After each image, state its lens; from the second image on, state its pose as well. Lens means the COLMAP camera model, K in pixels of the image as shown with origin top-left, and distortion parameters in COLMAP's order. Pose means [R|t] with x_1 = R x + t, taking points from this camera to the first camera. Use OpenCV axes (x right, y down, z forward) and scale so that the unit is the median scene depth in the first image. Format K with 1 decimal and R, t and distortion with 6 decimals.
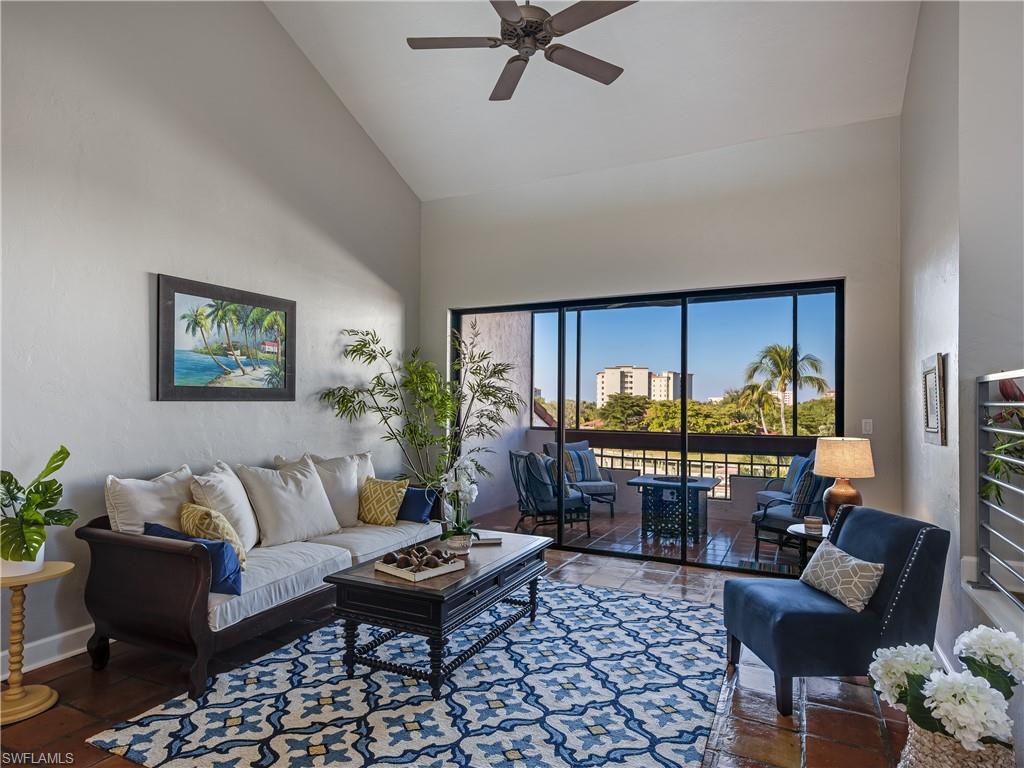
lens RADIAL K [[598.2, 0, 512.5], [0, 598.2, 389.6], [0, 0, 1]] dist [0.025724, -0.001879]
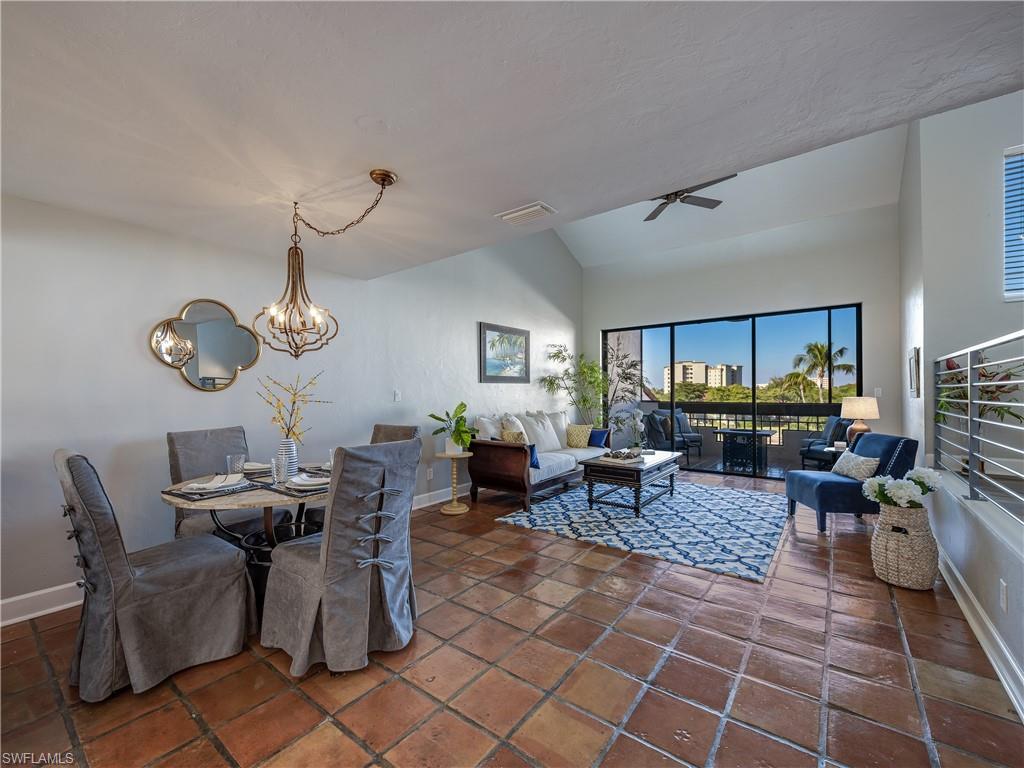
lens RADIAL K [[425.0, 0, 508.3], [0, 425.0, 388.8], [0, 0, 1]] dist [0.003172, -0.000141]
pose [[0.977588, -0.014660, -0.210017, -0.189007], [0.018255, 0.999718, 0.015188, 0.018860], [0.209735, -0.018682, 0.977580, -0.423637]]
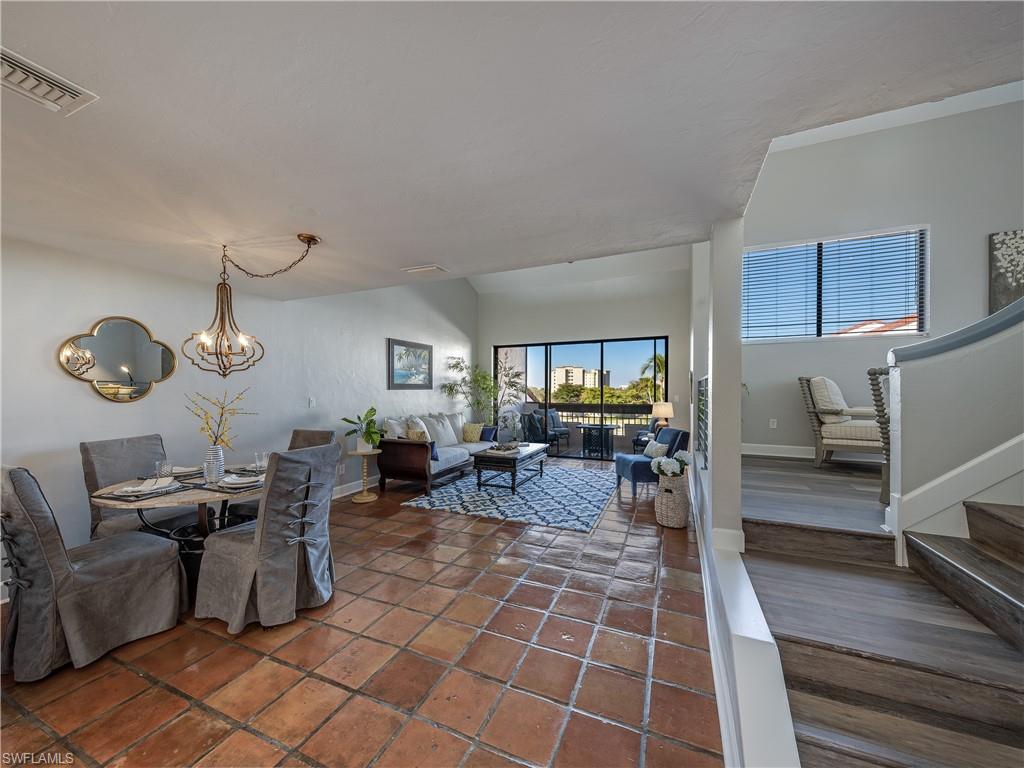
lens RADIAL K [[376.7, 0, 516.3], [0, 376.7, 390.4], [0, 0, 1]] dist [0.001992, -0.000303]
pose [[0.998806, -0.006632, 0.048399, -0.147514], [0.005433, 0.999676, 0.024852, -0.014332], [-0.048548, -0.024559, 0.998519, -0.562844]]
